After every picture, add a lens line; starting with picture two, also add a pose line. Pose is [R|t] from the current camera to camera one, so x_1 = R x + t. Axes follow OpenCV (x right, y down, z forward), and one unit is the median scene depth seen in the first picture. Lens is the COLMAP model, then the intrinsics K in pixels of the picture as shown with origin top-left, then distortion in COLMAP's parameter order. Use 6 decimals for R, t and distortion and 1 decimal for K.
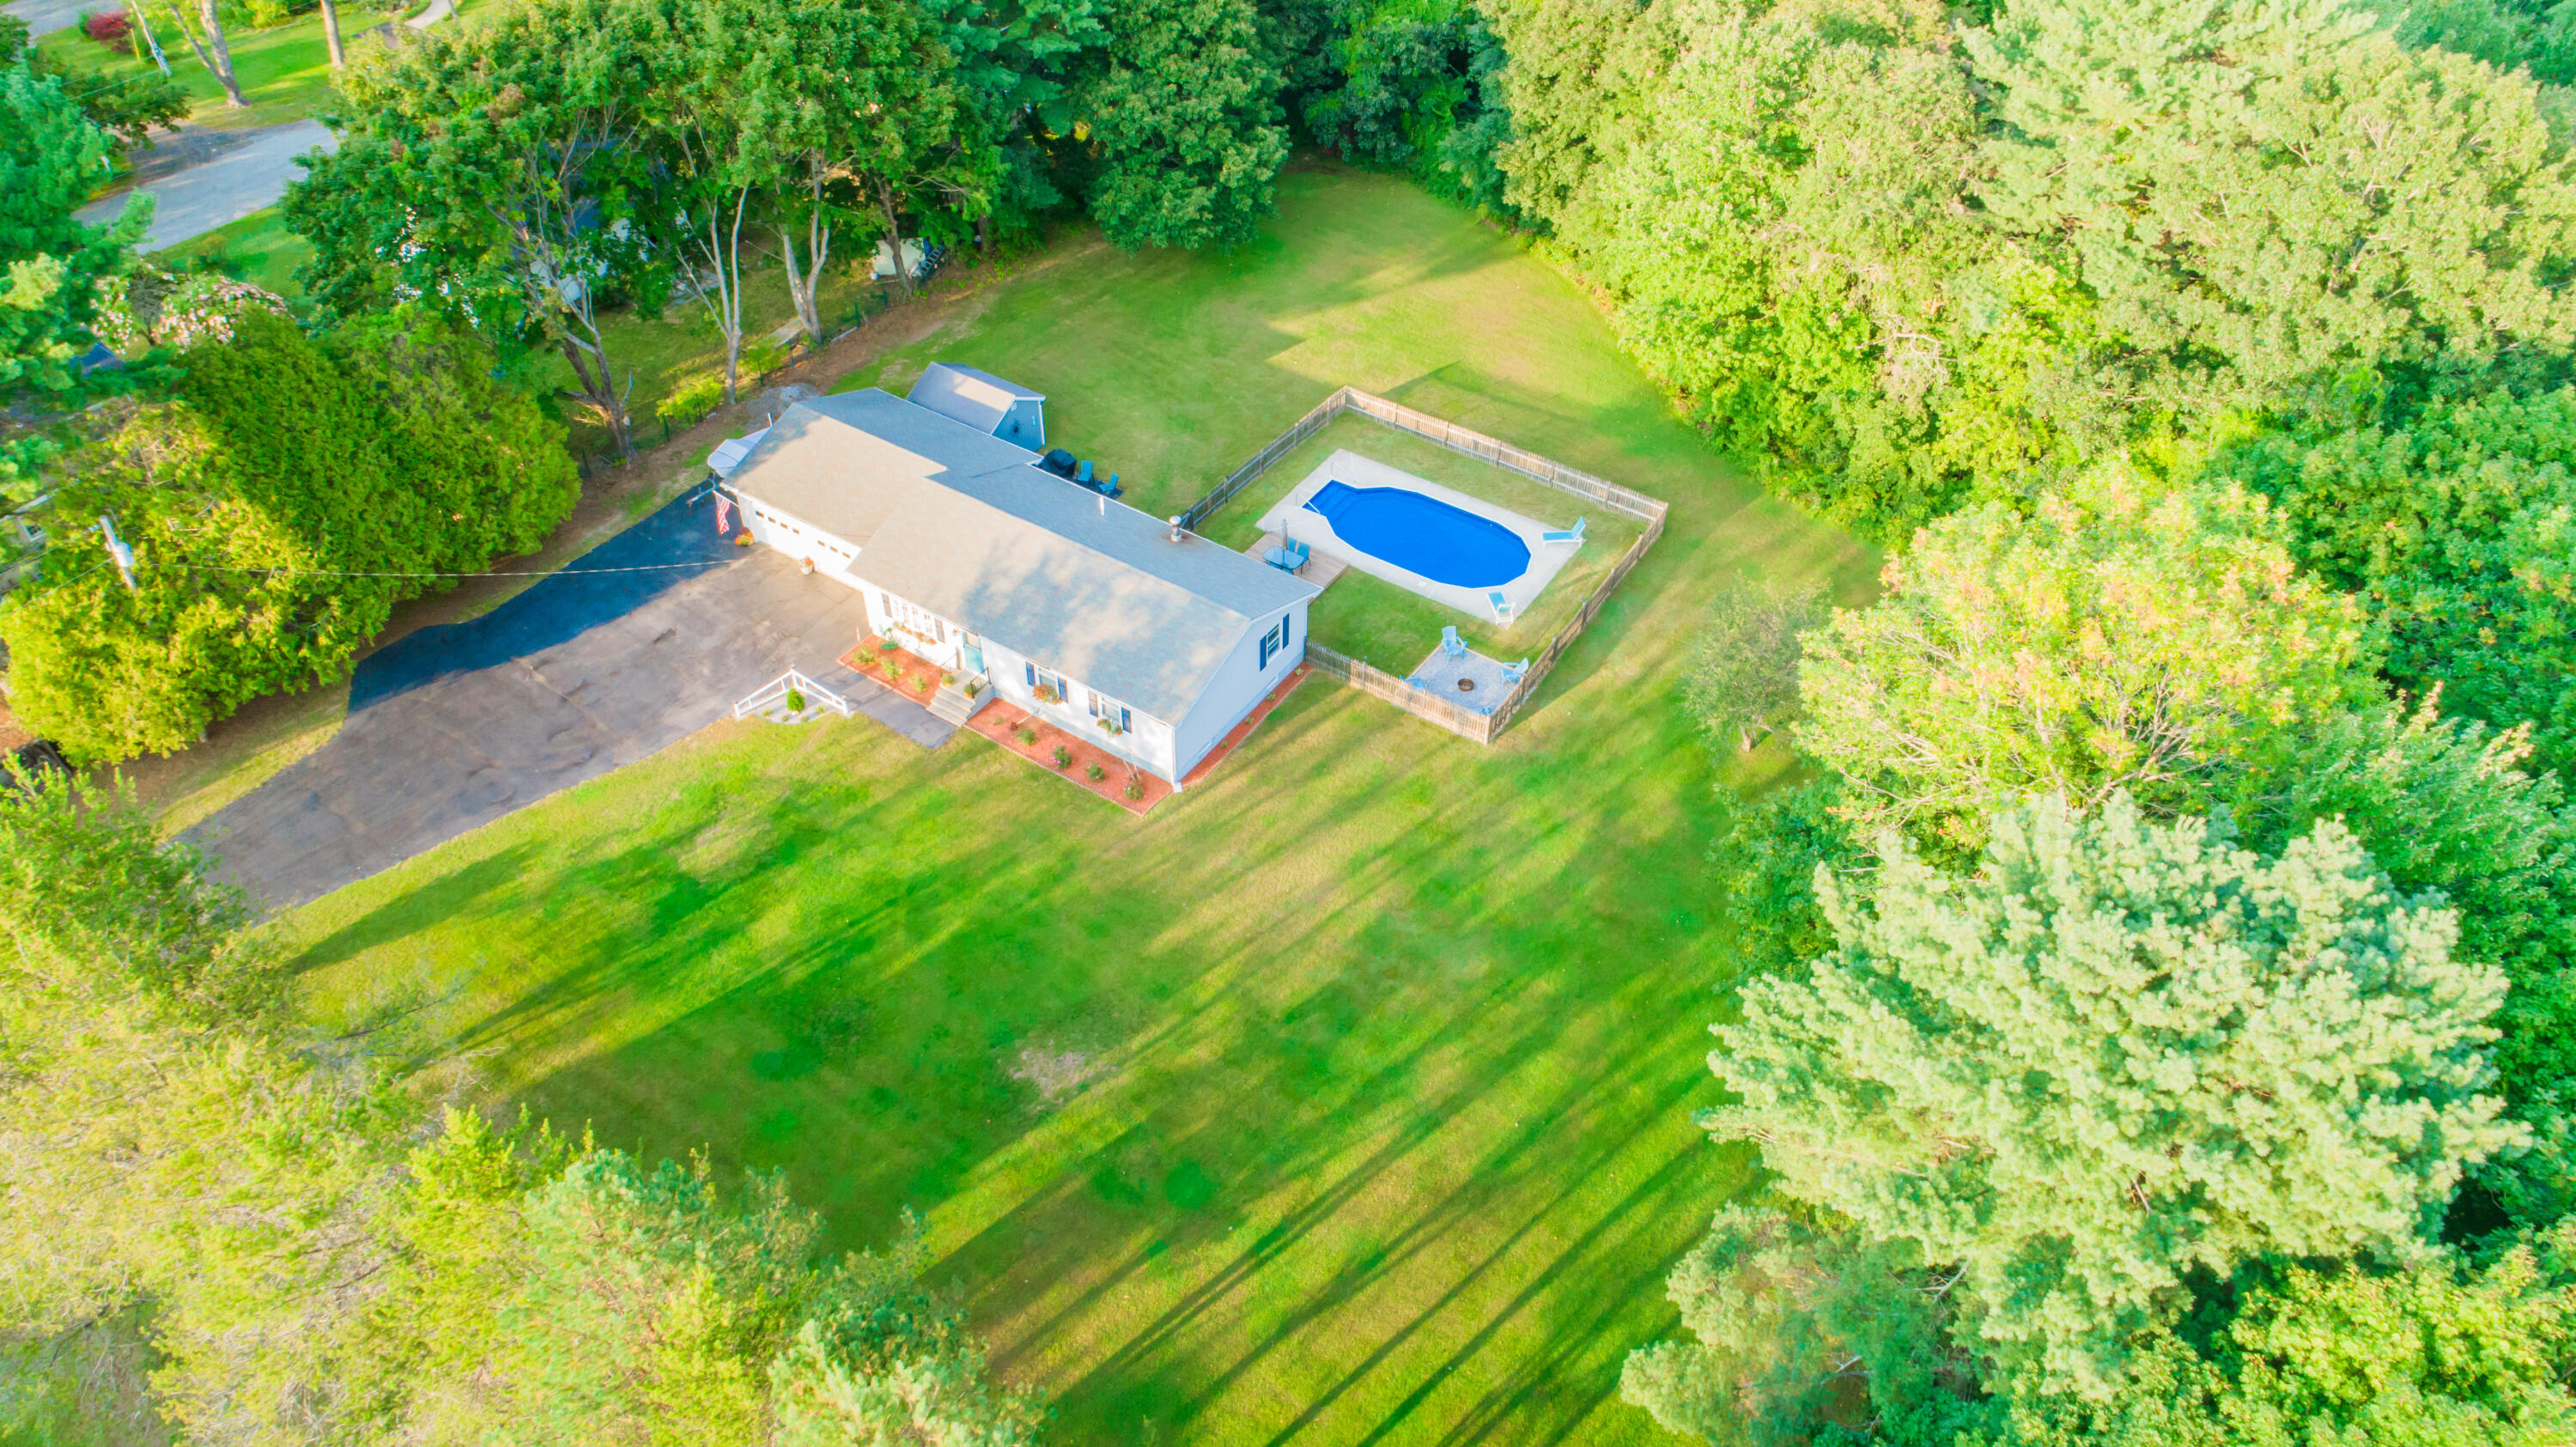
lens RADIAL K [[1750.0, 0, 1283.1], [0, 1750.0, 728.0], [0, 0, 1]] dist [-0.007760, 0.006745]
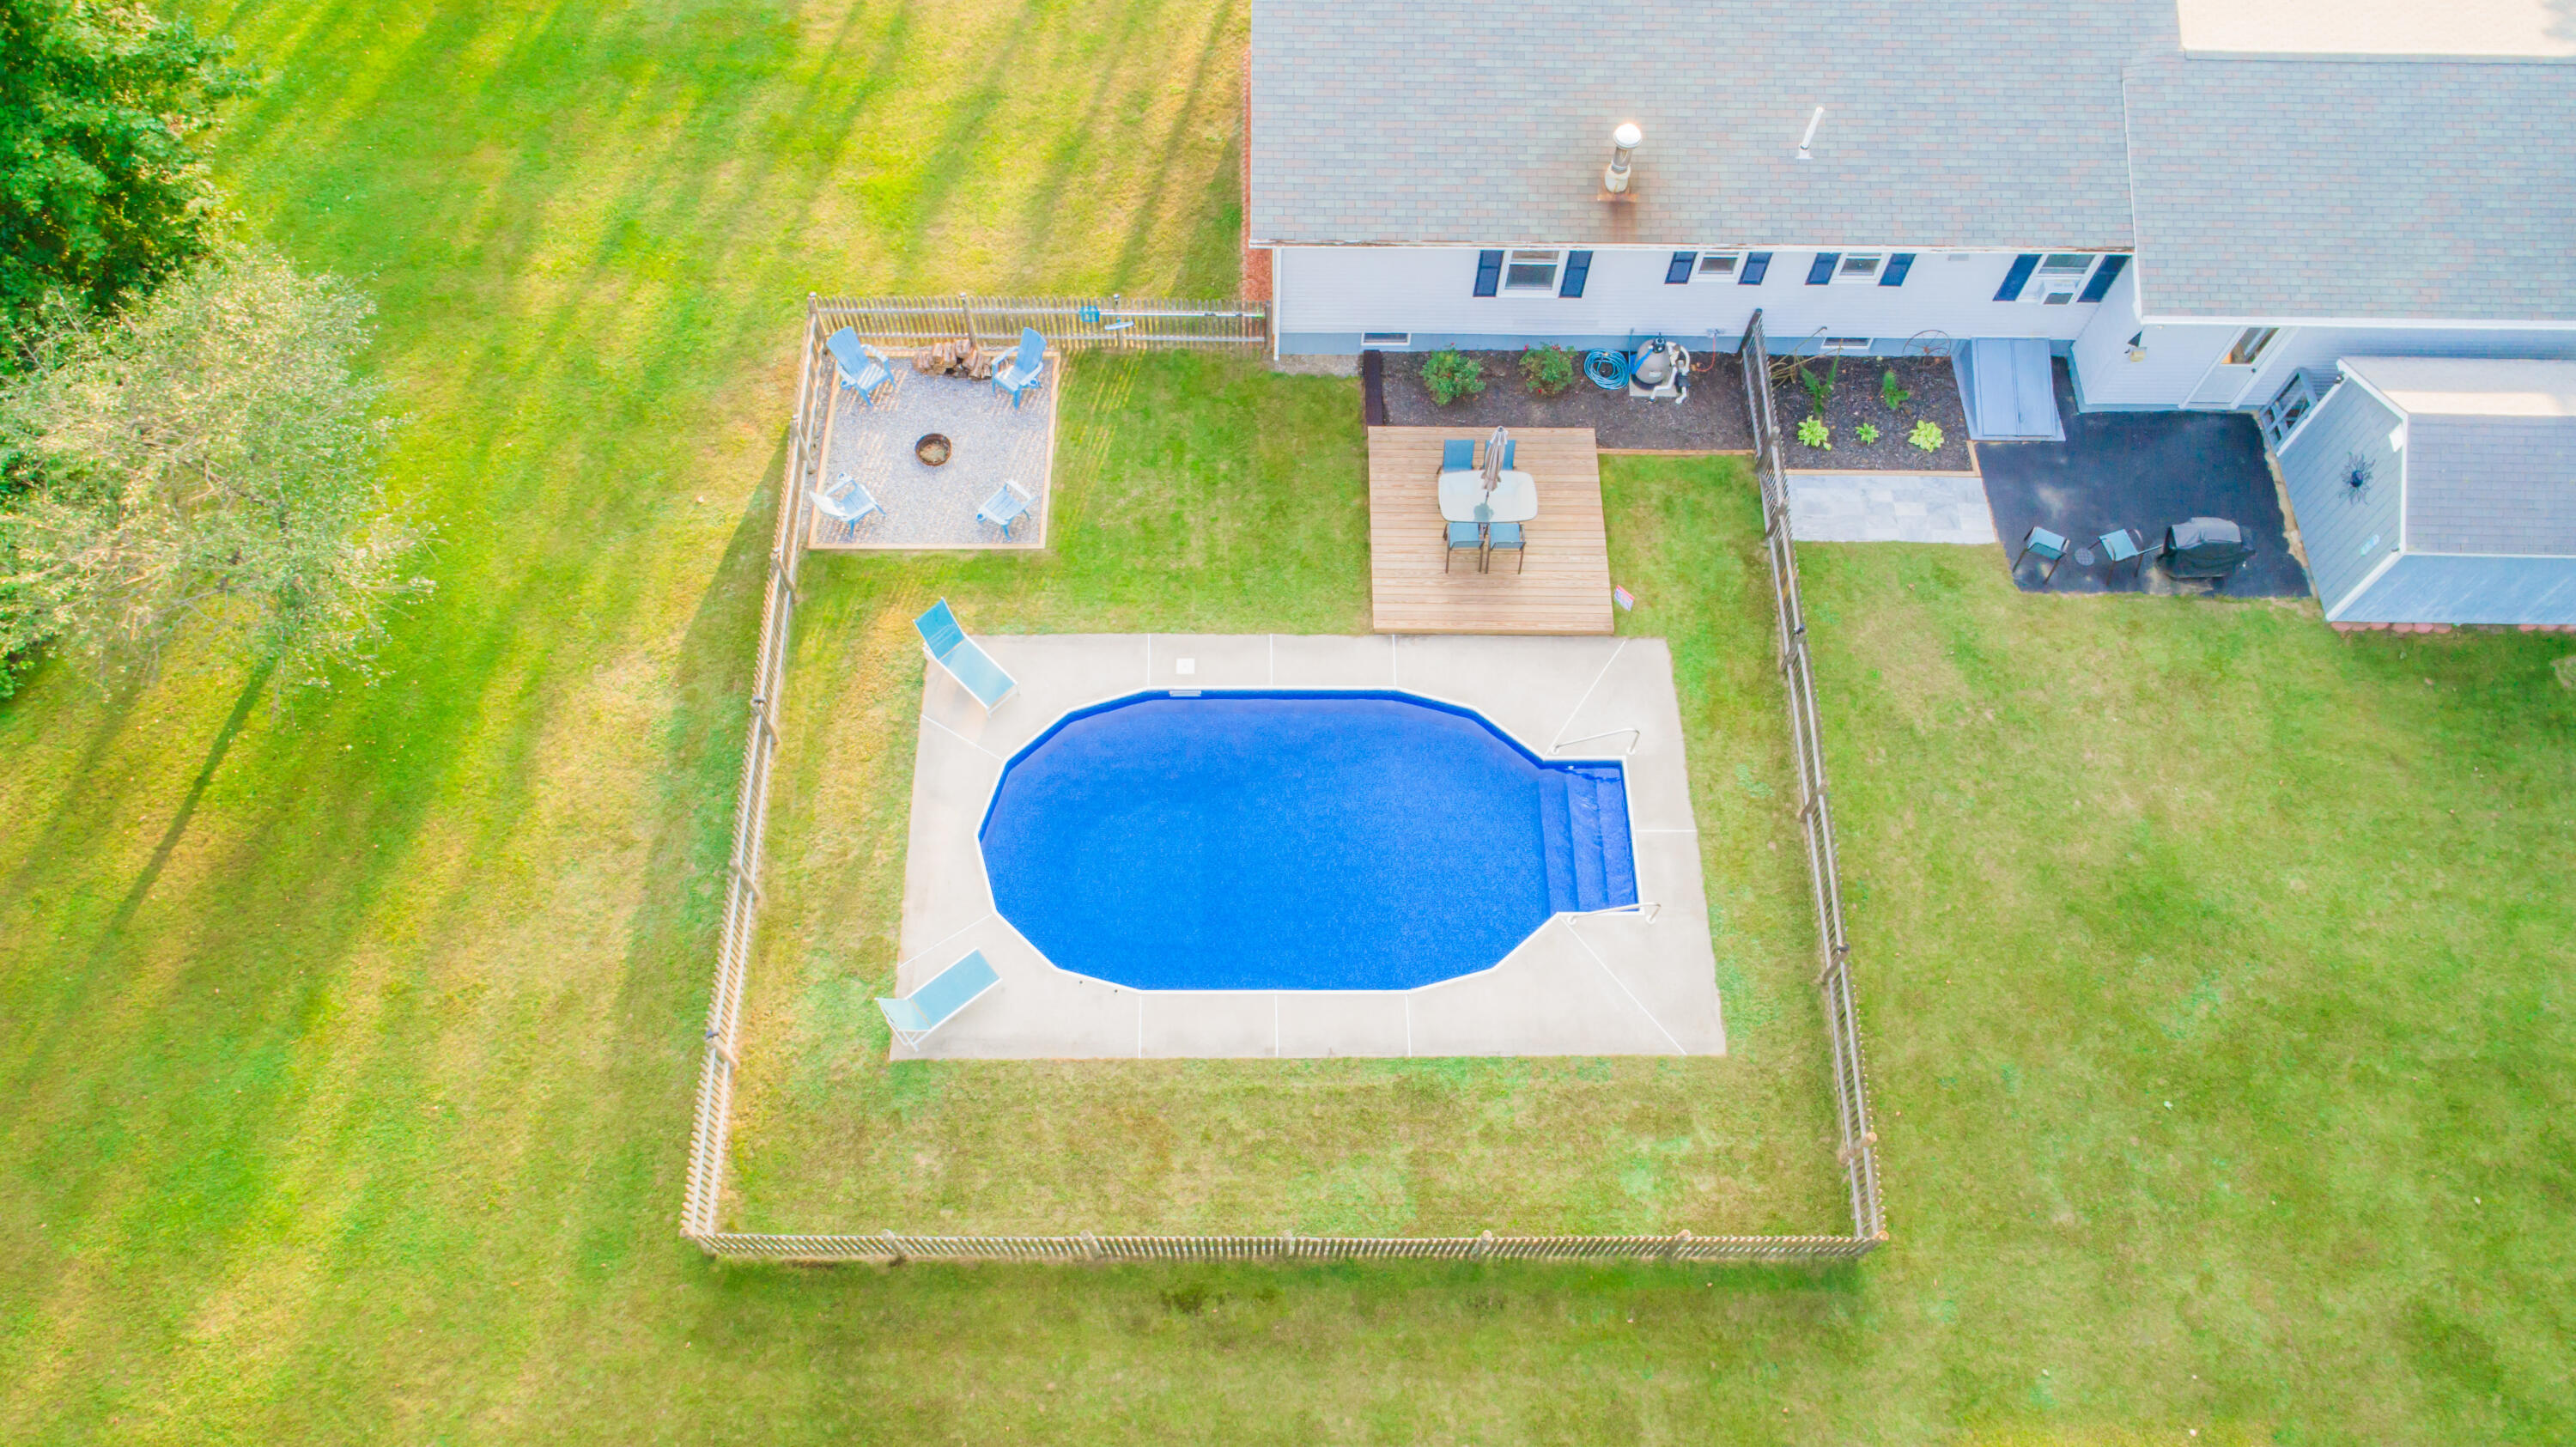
lens RADIAL K [[1793.2, 0, 1284.0], [0, 1793.2, 728.1], [0, 0, 1]] dist [-0.005982, 0.004048]
pose [[-0.831396, 0.481972, -0.276558, 0.213958], [-0.396924, -0.166791, 0.902569, -0.547762], [0.388886, 0.860165, 0.329976, 1.045703]]
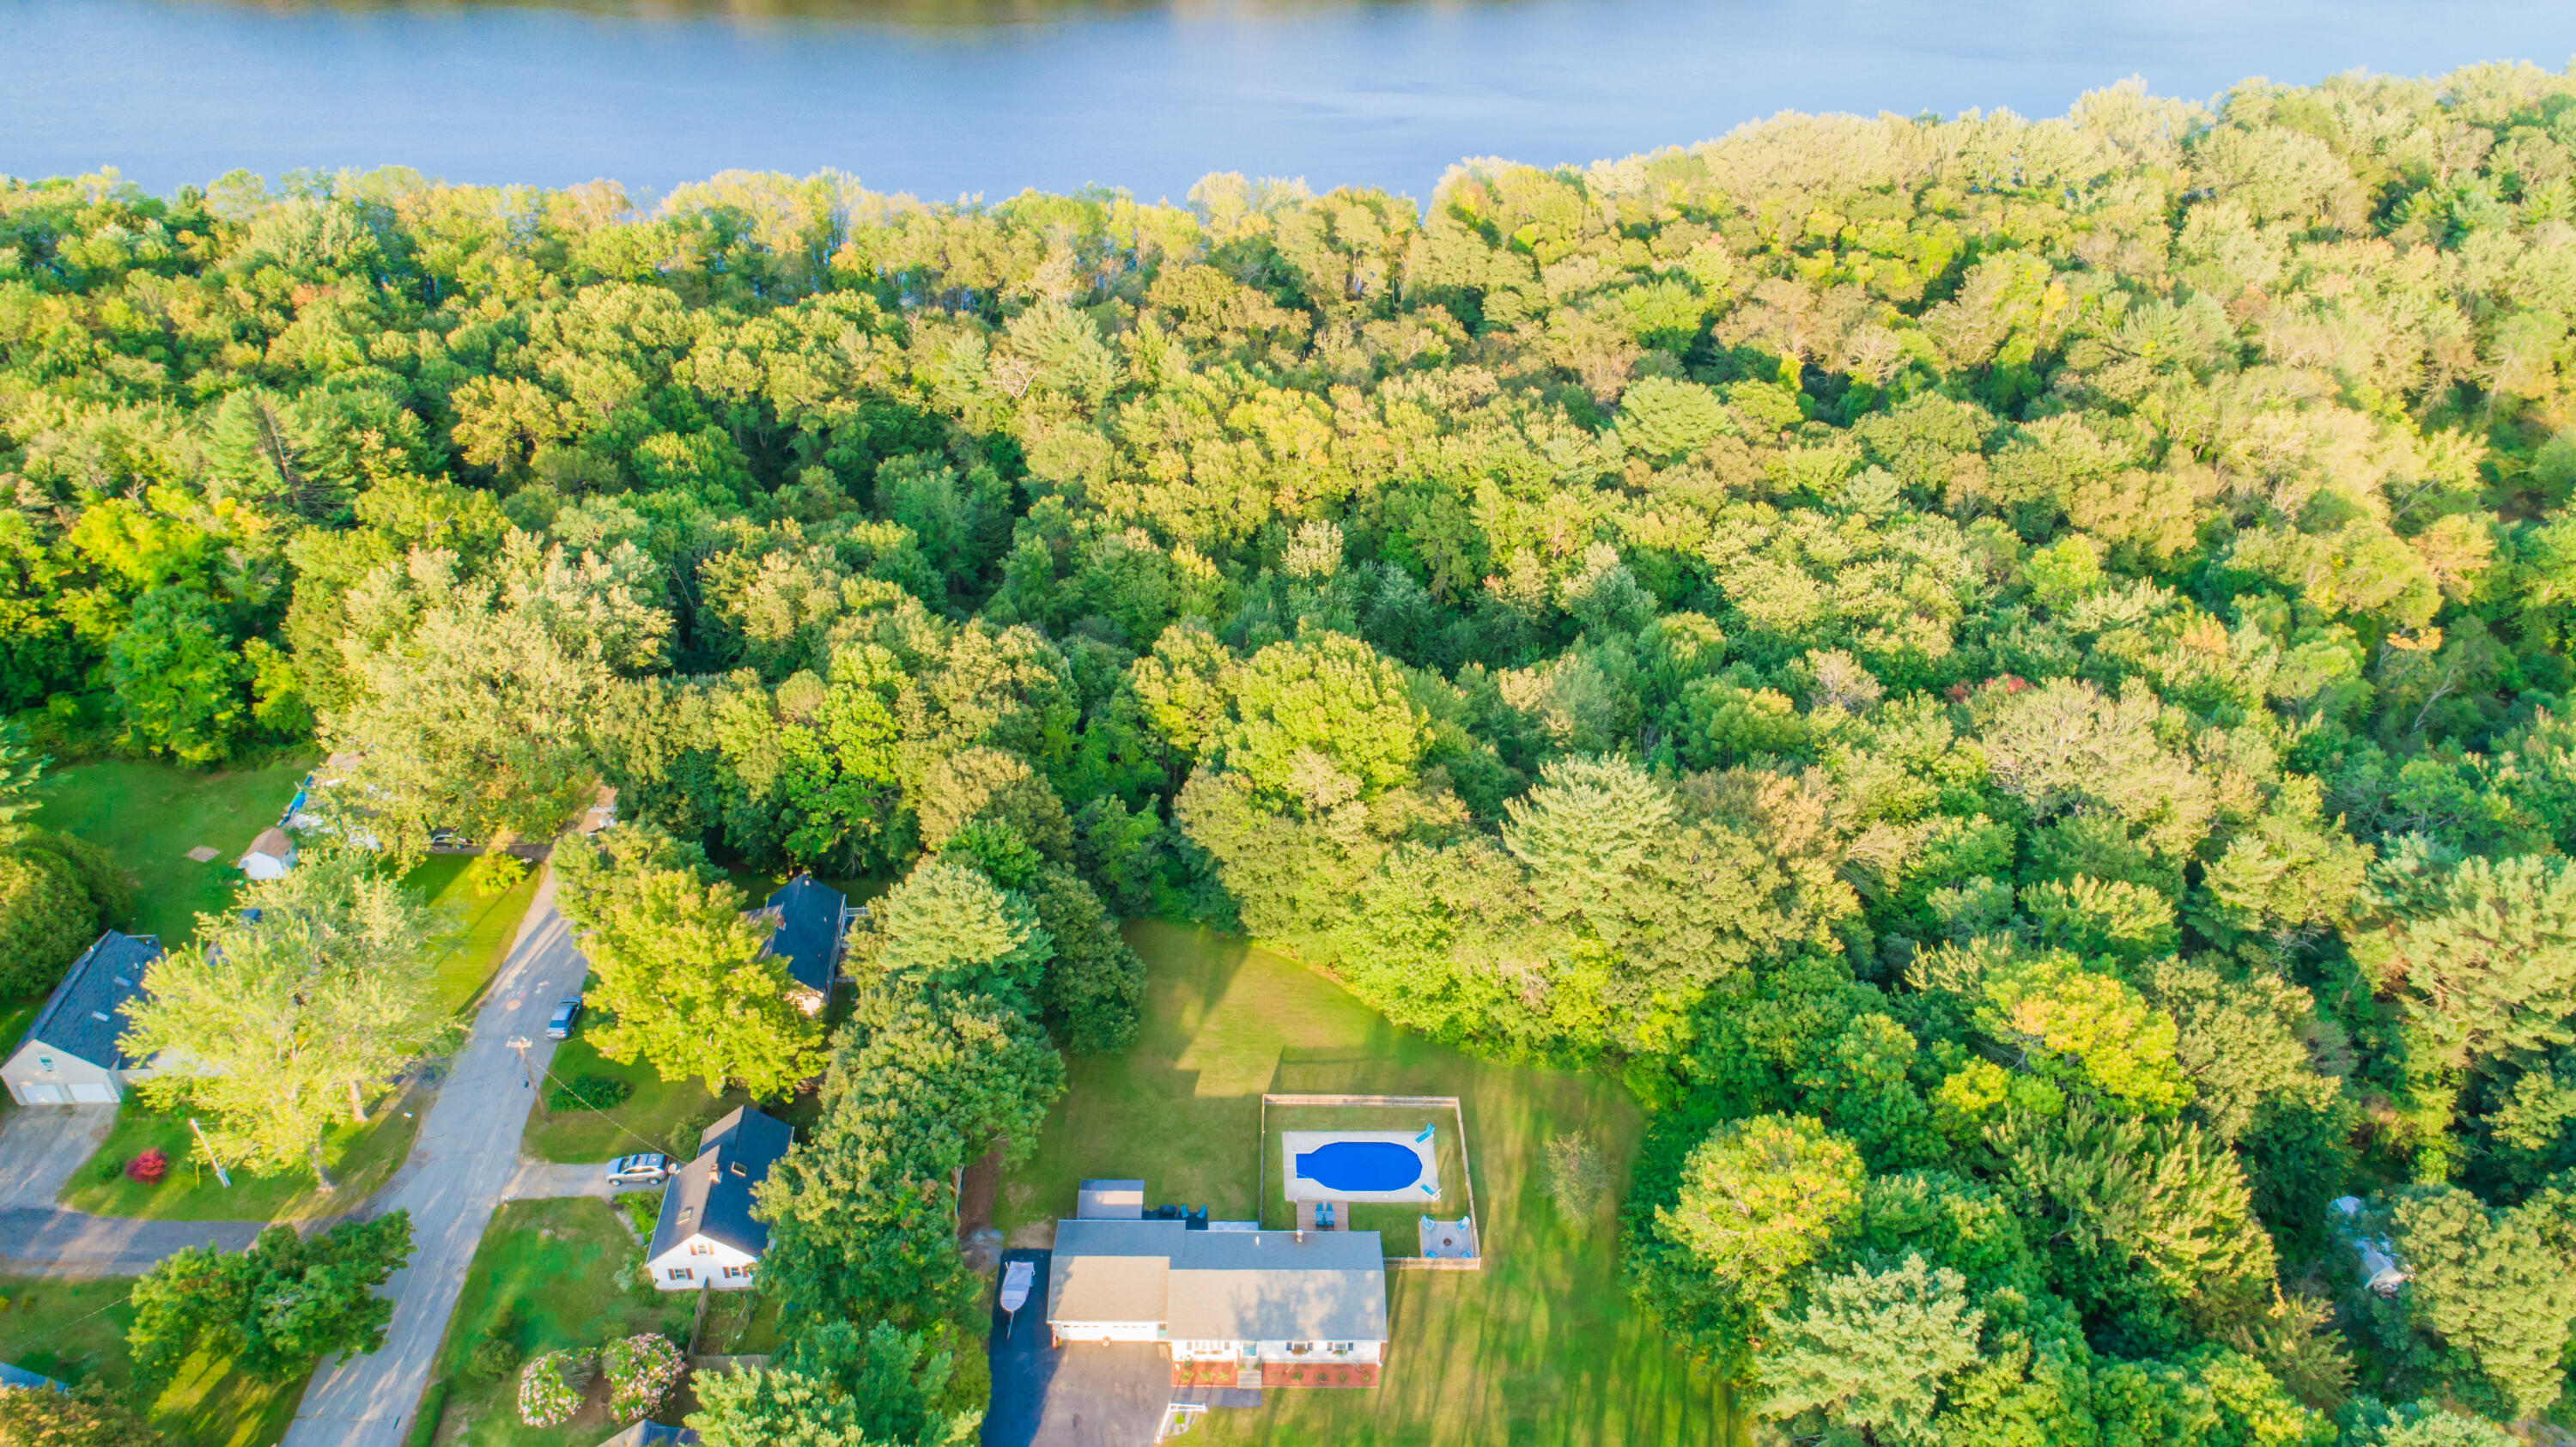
lens RADIAL K [[1781.7, 0, 1284.3], [0, 1781.7, 727.2], [0, 0, 1]] dist [-0.006269, 0.006064]
pose [[0.827711, -0.326003, 0.456746, -0.875736], [0.373665, 0.927439, -0.015192, -0.676240], [-0.418651, 0.183245, 0.889468, -0.936773]]
